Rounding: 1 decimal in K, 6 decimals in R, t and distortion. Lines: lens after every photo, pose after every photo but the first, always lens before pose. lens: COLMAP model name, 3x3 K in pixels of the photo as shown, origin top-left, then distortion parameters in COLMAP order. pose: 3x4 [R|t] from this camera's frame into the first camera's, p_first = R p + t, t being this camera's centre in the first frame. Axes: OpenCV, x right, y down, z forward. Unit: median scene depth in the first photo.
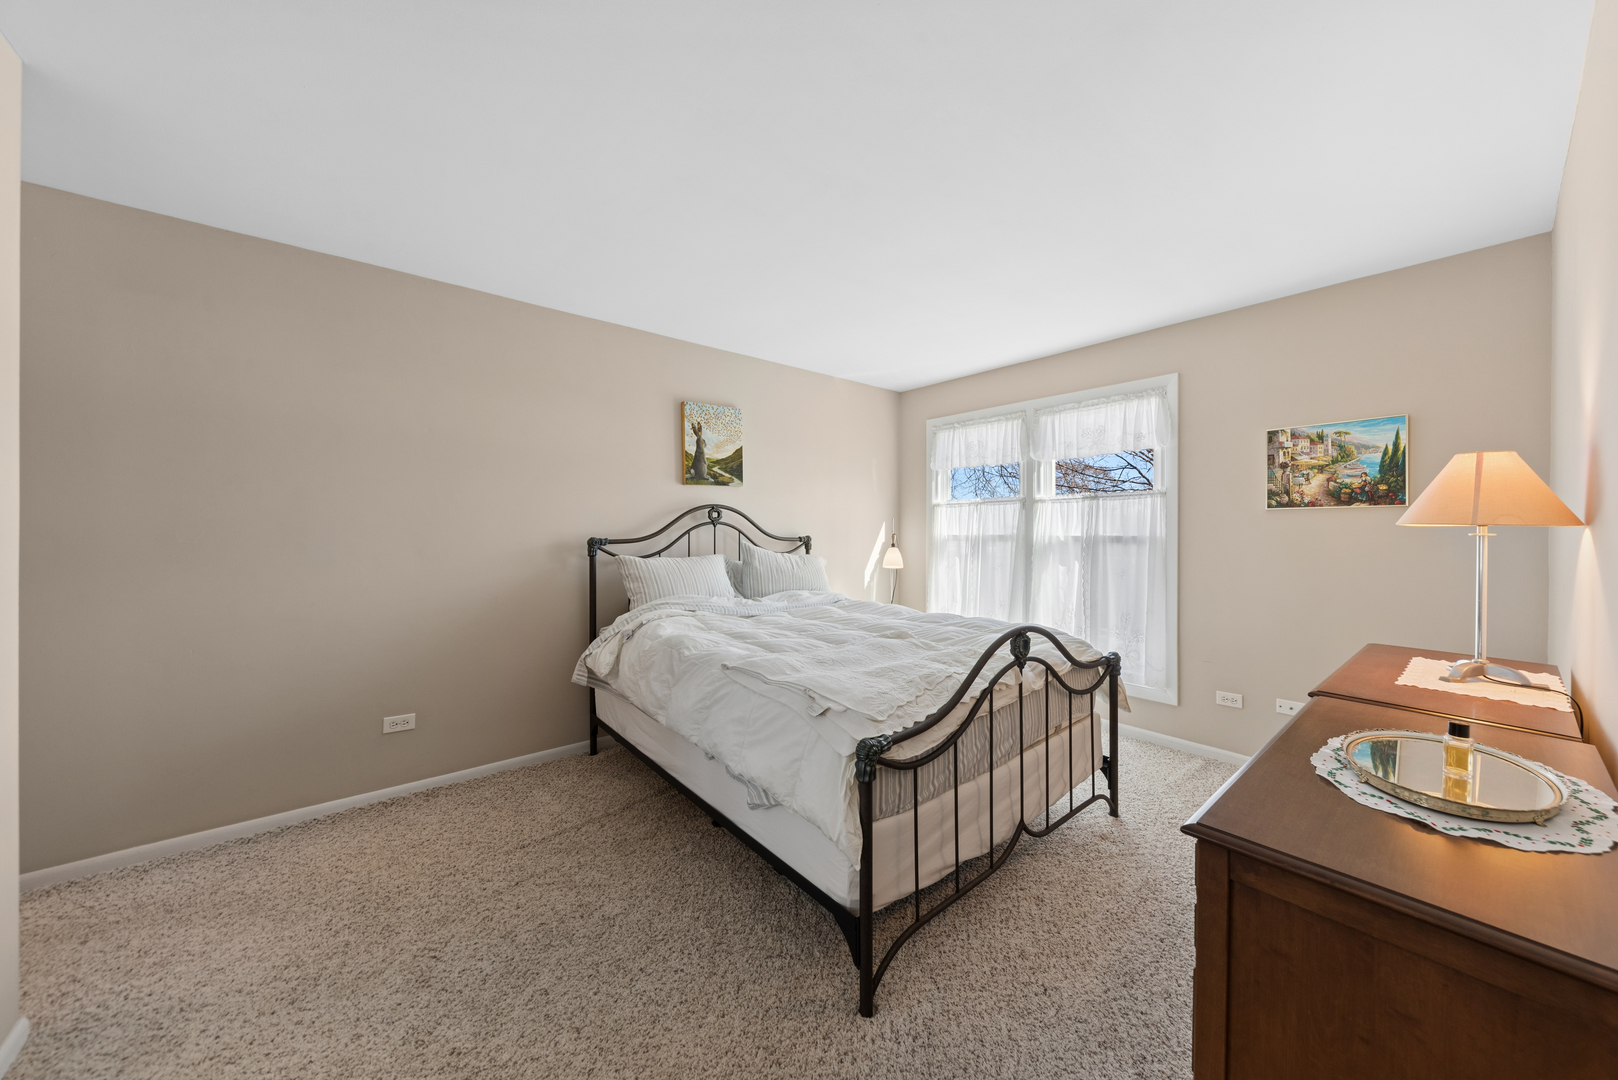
lens RADIAL K [[556.5, 0, 865.1], [0, 556.5, 523.4], [0, 0, 1]] dist [0.001379, -0.000546]
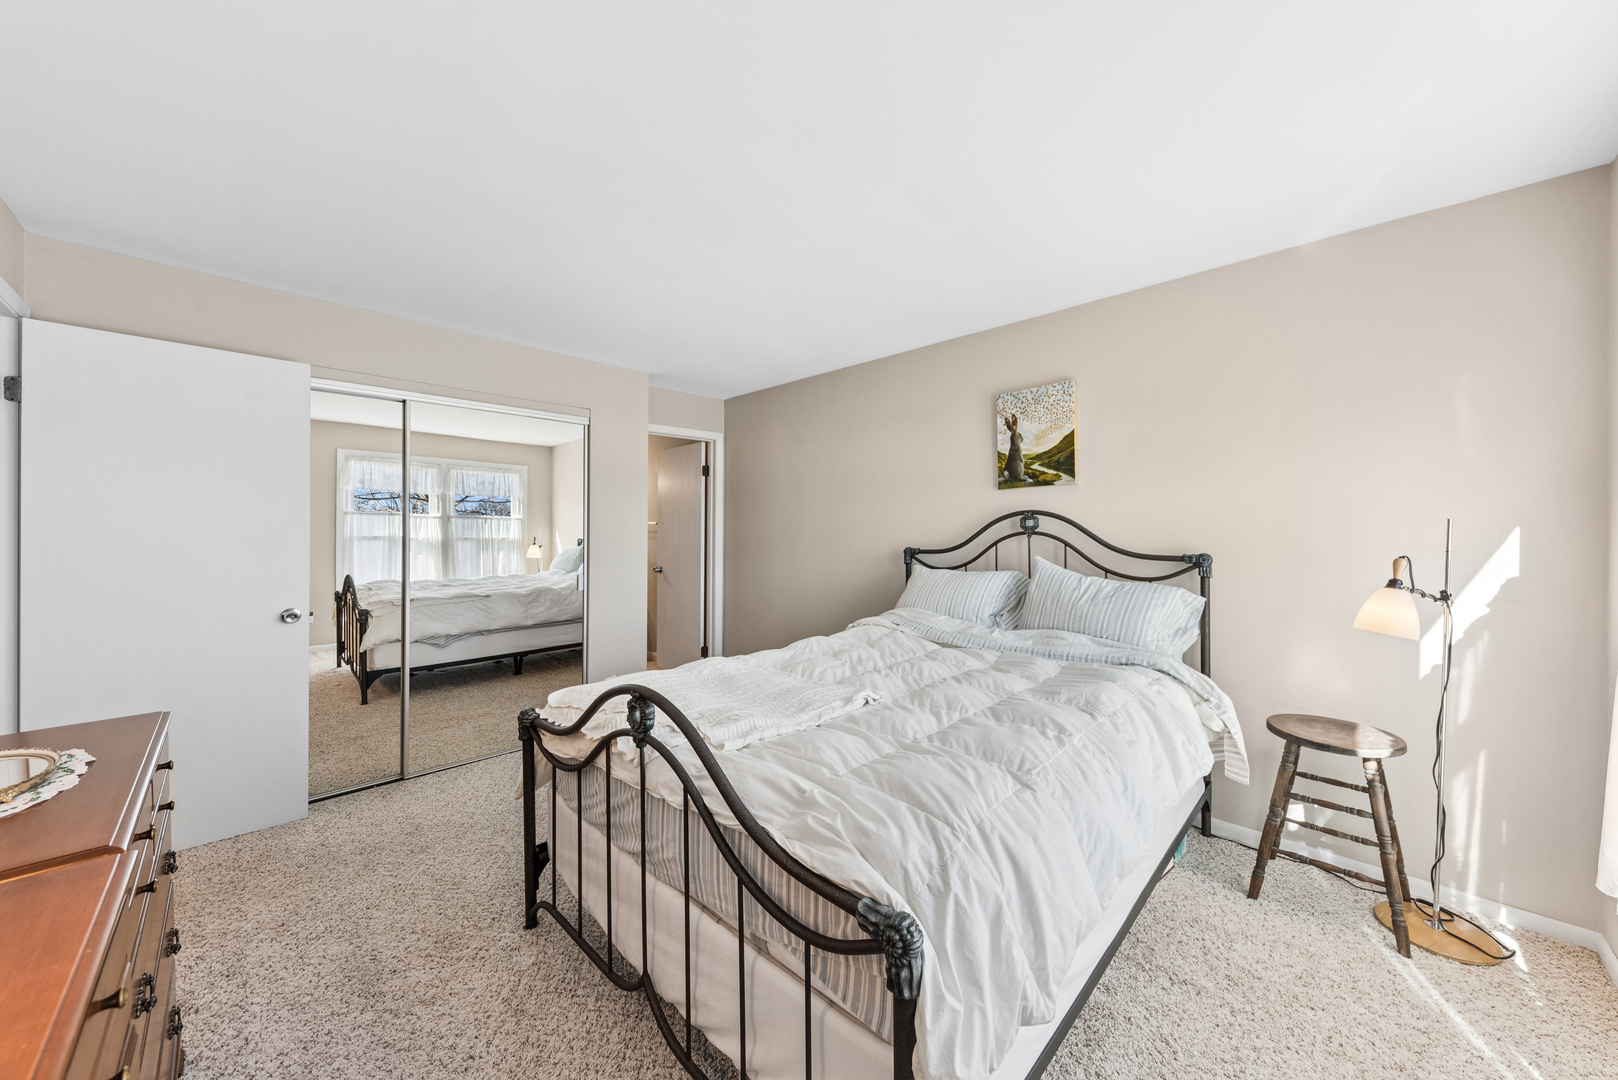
lens RADIAL K [[556.5, 0, 814.8], [0, 556.5, 545.4], [0, 0, 1]] dist [0.001379, -0.000546]
pose [[0.066435, 0.014716, -0.997682, 0.523327], [-0.000215, 0.999891, 0.014734, 0.005055], [0.997791, -0.000765, 0.066431, 0.635042]]
